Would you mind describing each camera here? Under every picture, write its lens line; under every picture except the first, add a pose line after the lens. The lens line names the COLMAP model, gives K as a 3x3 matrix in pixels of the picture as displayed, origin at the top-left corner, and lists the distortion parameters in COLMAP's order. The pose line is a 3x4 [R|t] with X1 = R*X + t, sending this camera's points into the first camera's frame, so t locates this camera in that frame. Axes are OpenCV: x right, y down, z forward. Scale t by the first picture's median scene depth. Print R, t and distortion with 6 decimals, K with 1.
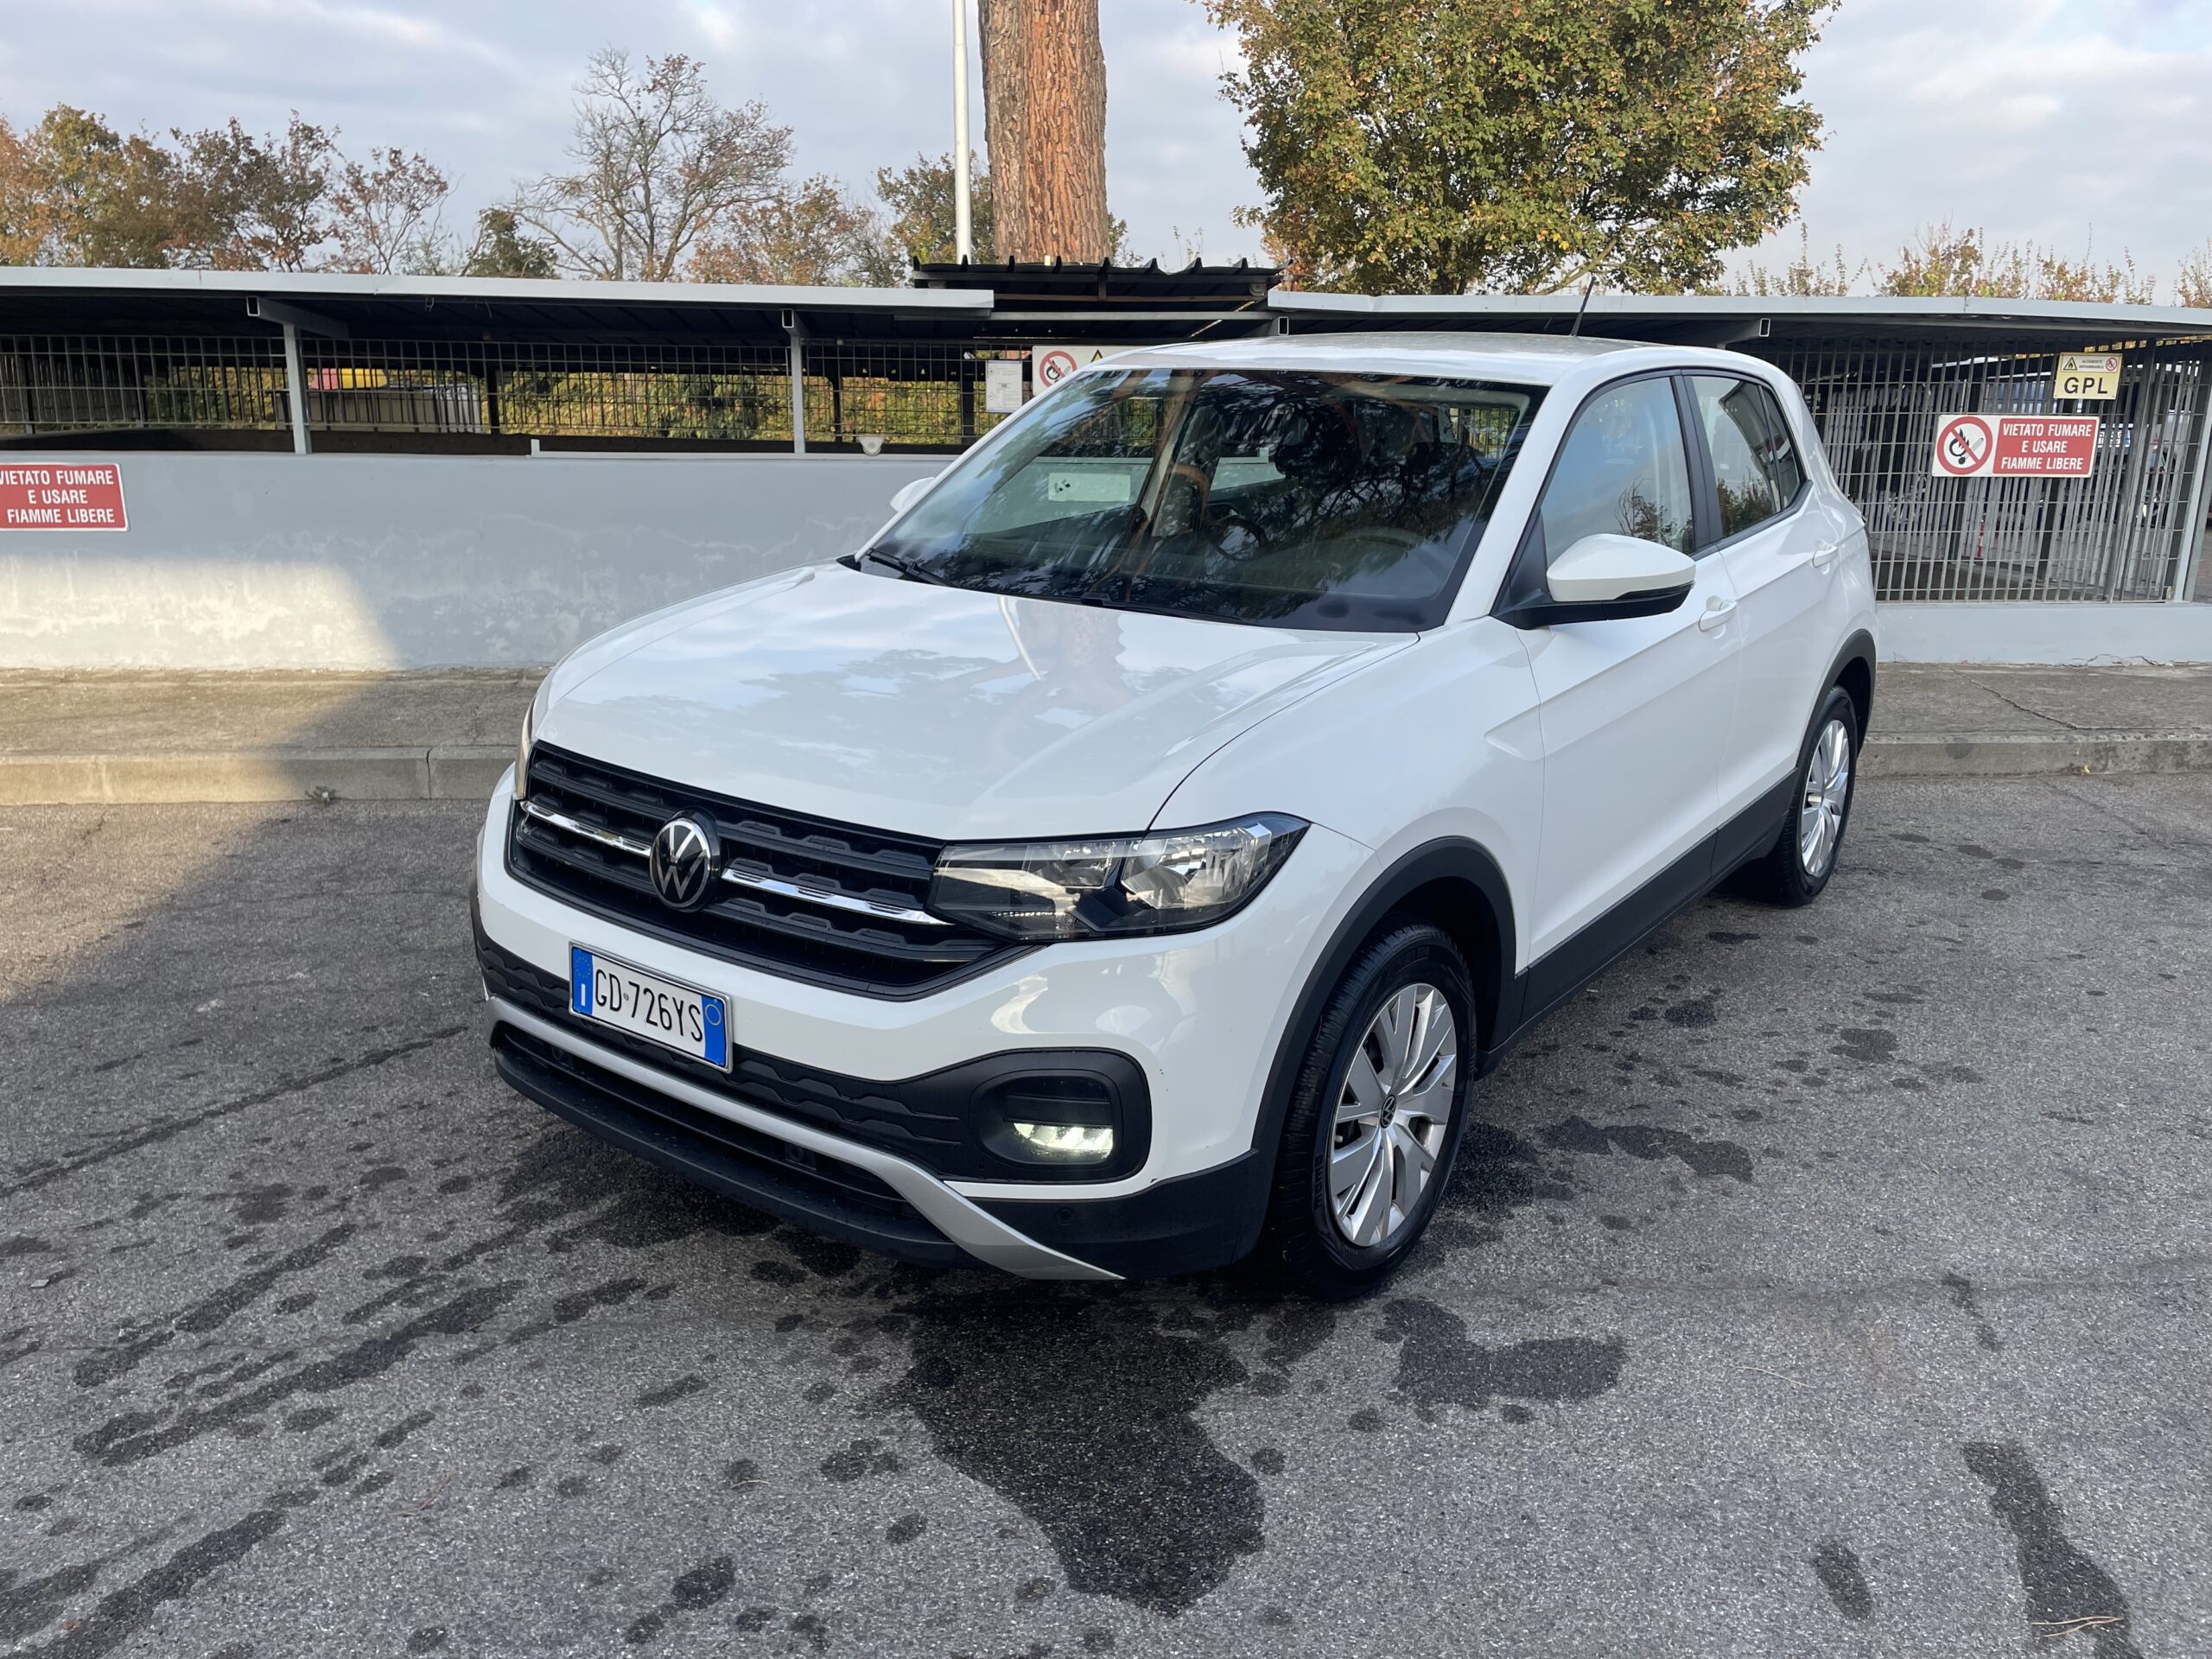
lens RADIAL K [[1661.3, 0, 1112.4], [0, 1661.3, 819.5], [0, 0, 1]] dist [0.104862, -0.131682]
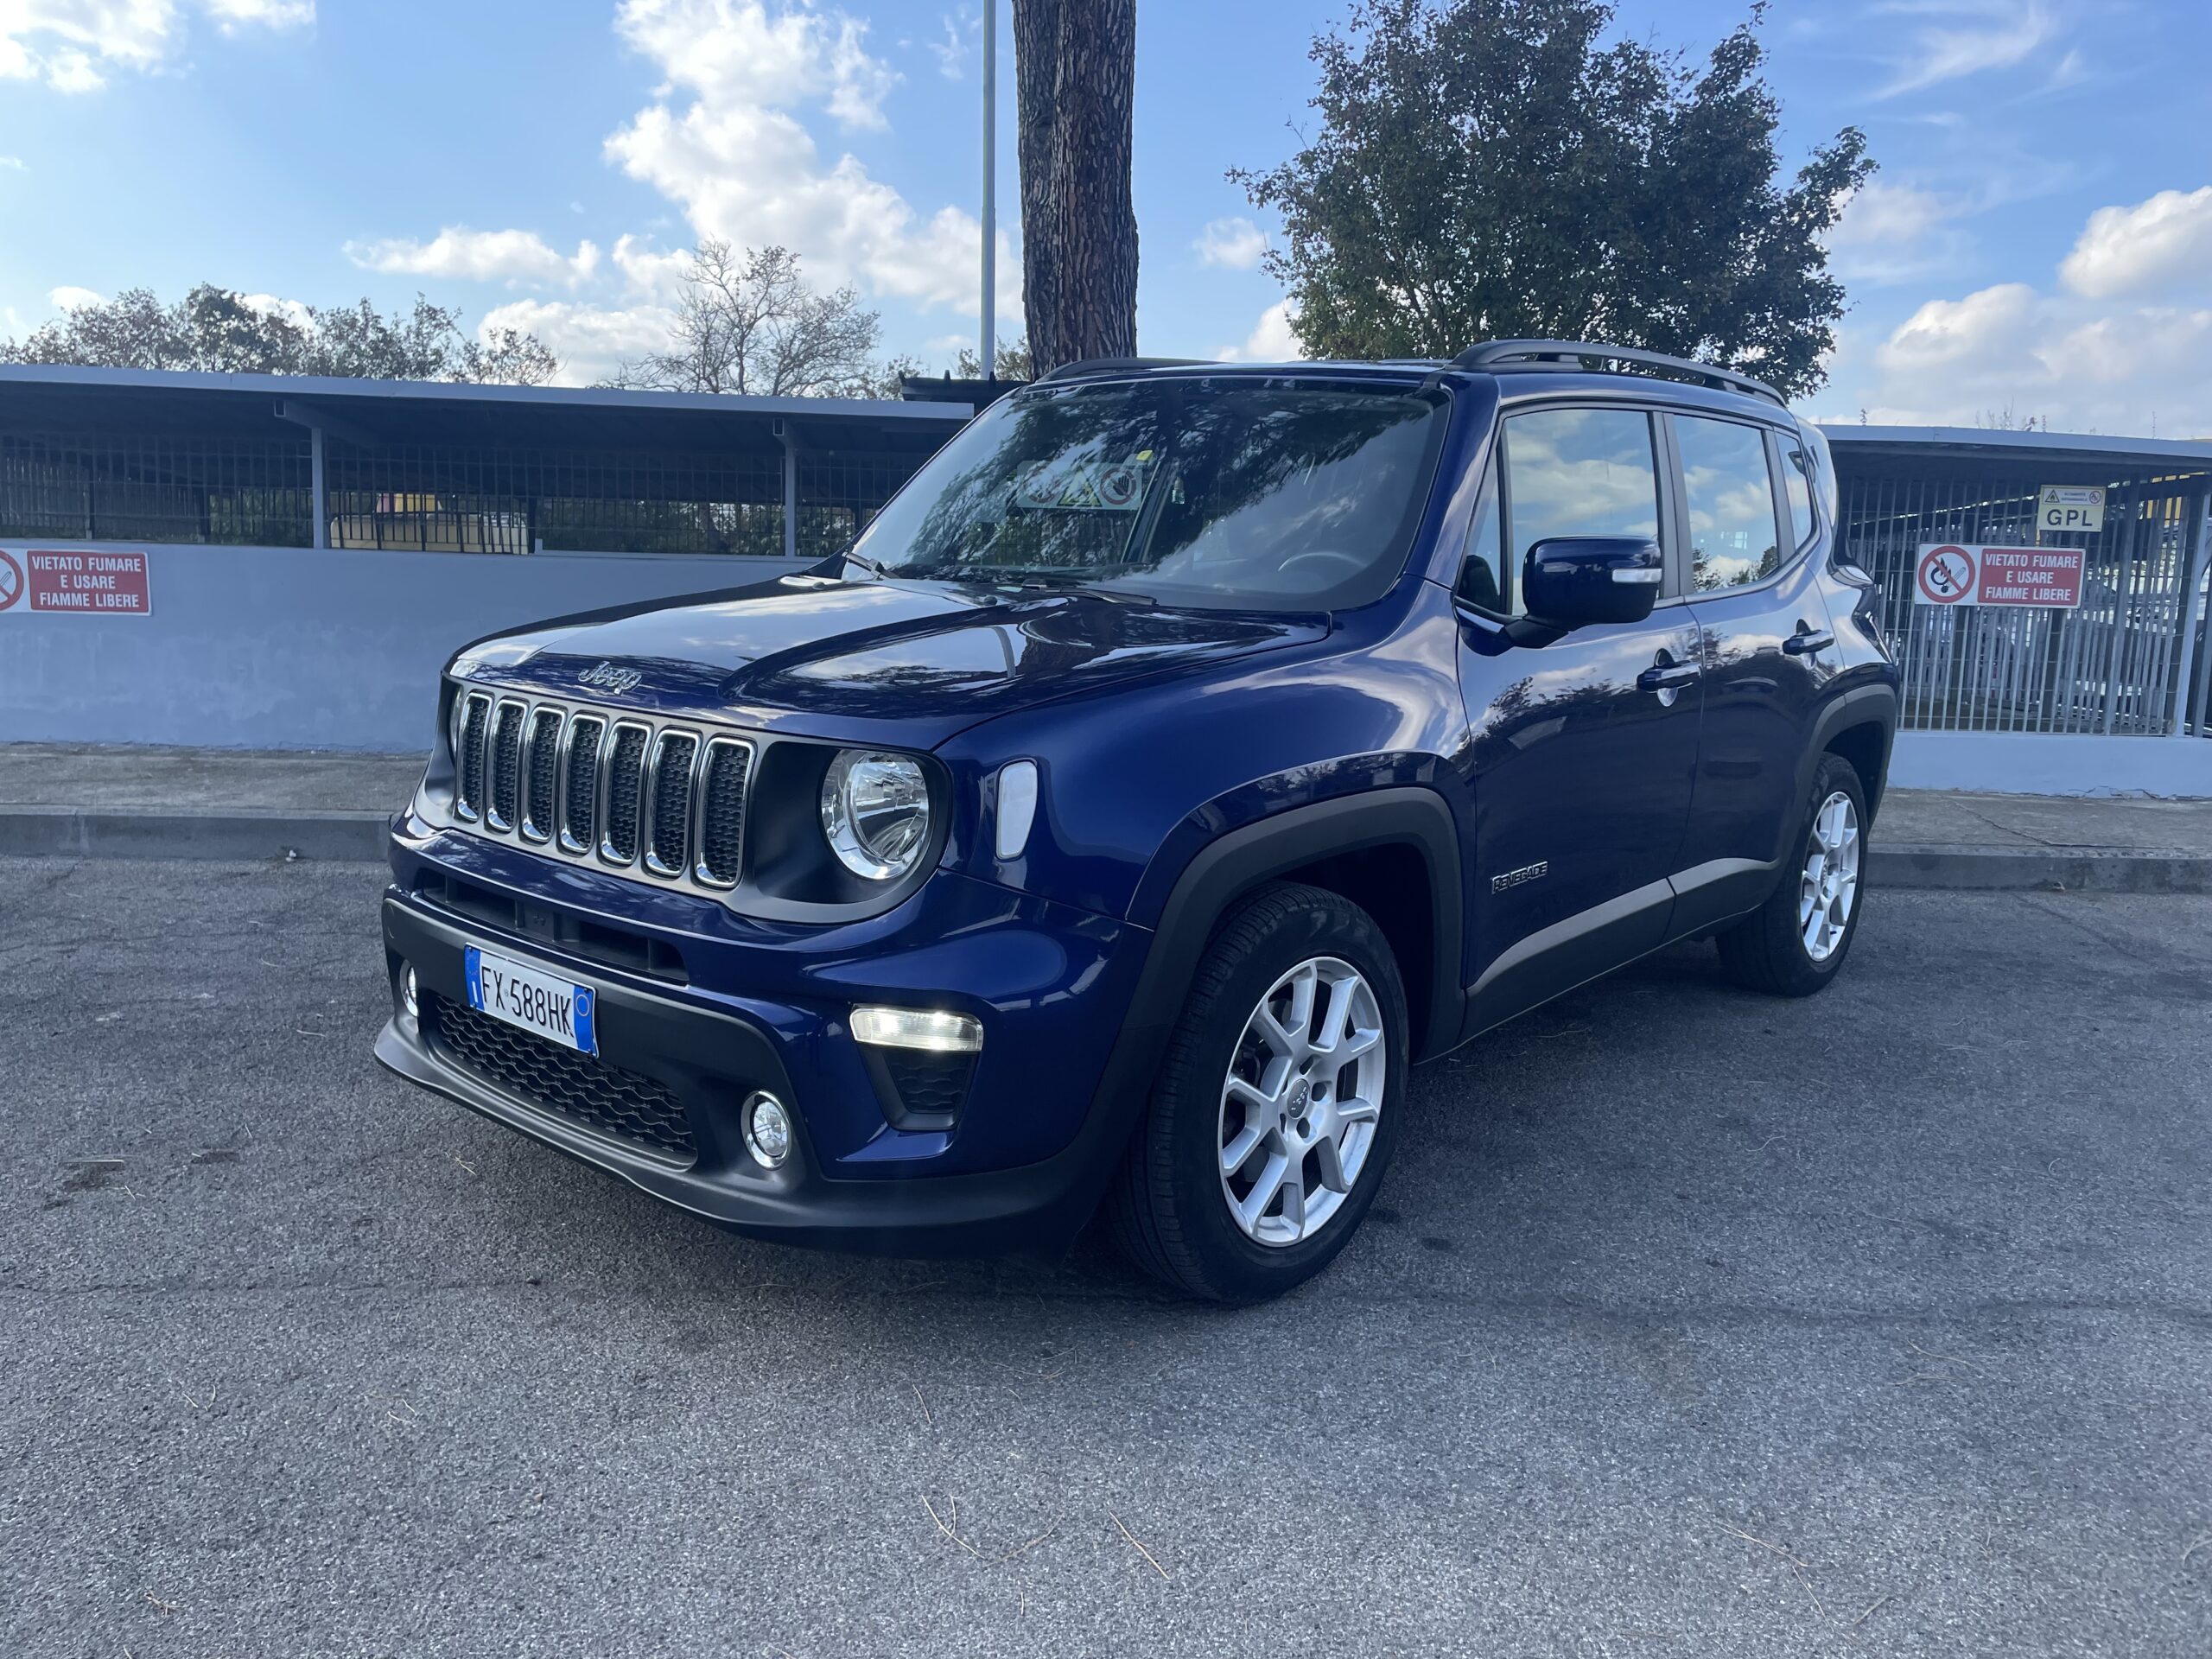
lens RADIAL K [[1663.8, 0, 1101.9], [0, 1663.8, 789.1], [0, 0, 1]] dist [0.096090, -0.119270]
pose [[0.998300, 0.023253, -0.053442, 0.060278], [-0.029528, 0.992358, -0.119805, 0.039848], [0.050248, 0.121180, 0.991358, -0.002375]]
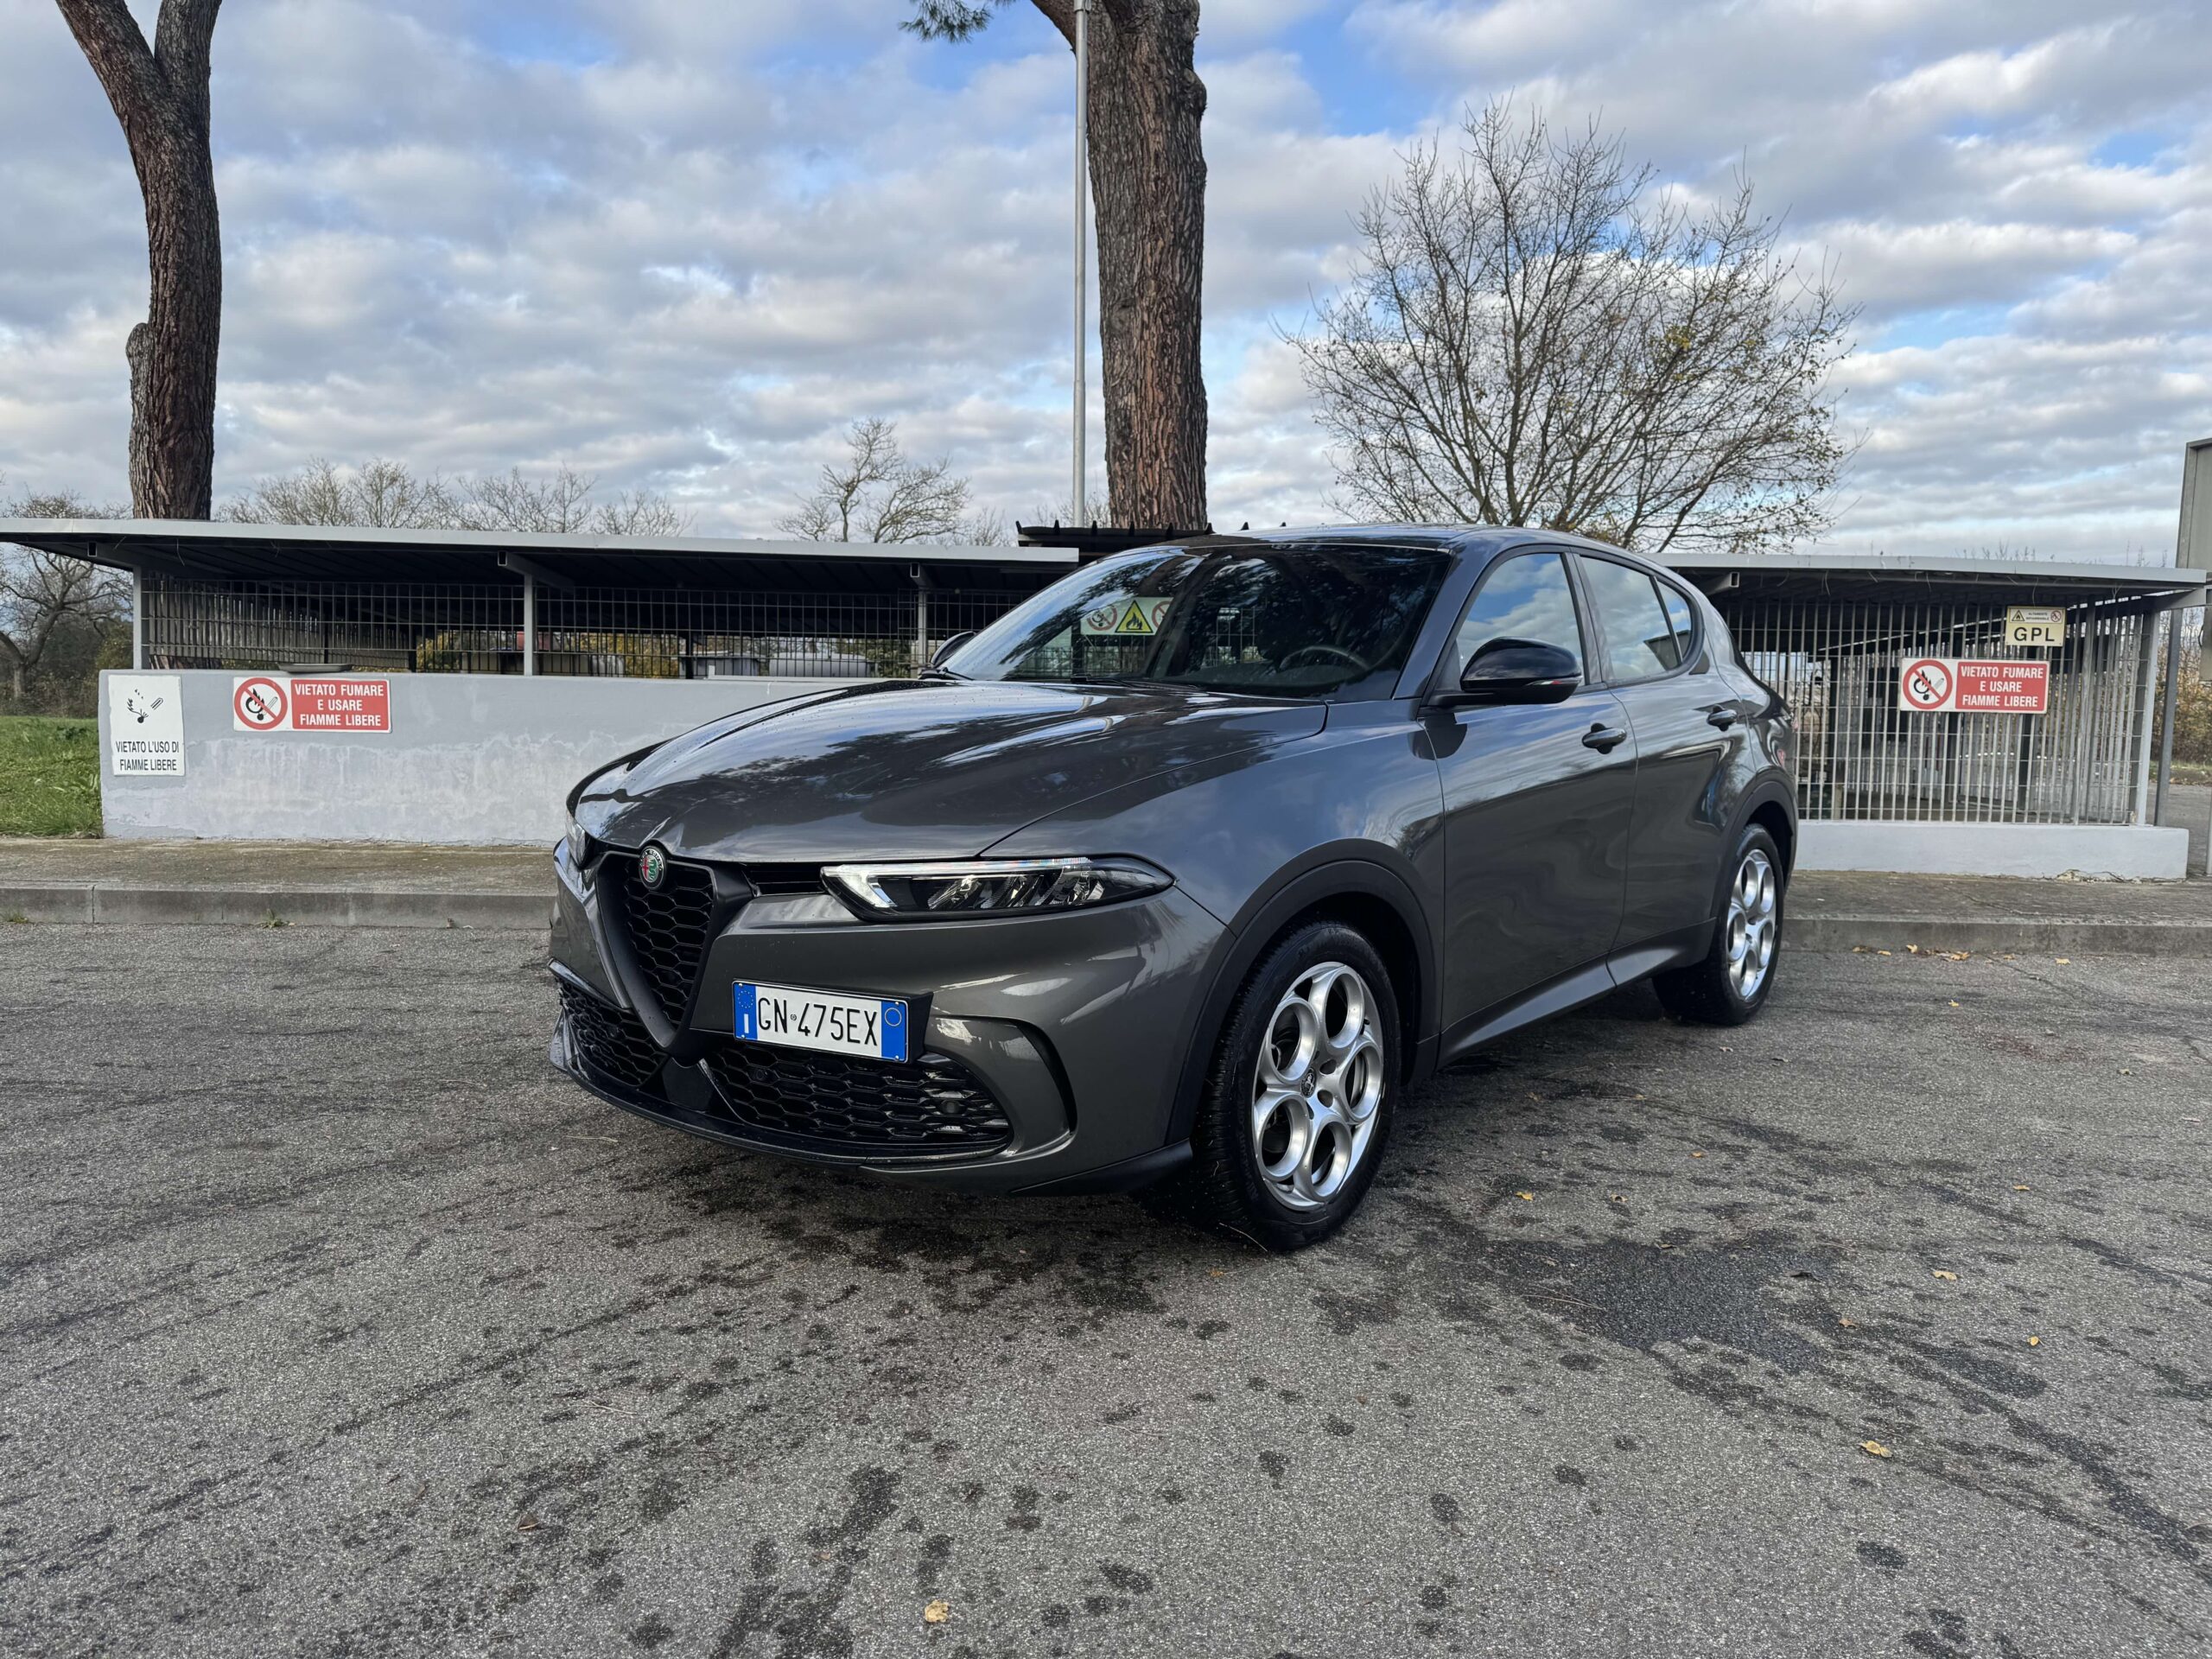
lens RADIAL K [[1567.8, 0, 1107.2], [0, 1567.8, 821.3], [0, 0, 1]] dist [0.007083, -0.003640]
pose [[0.995719, 0.013795, -0.091393, 0.049245], [-0.029438, 0.984639, -0.172104, 0.069007], [0.087615, 0.174058, 0.980830, -0.073303]]
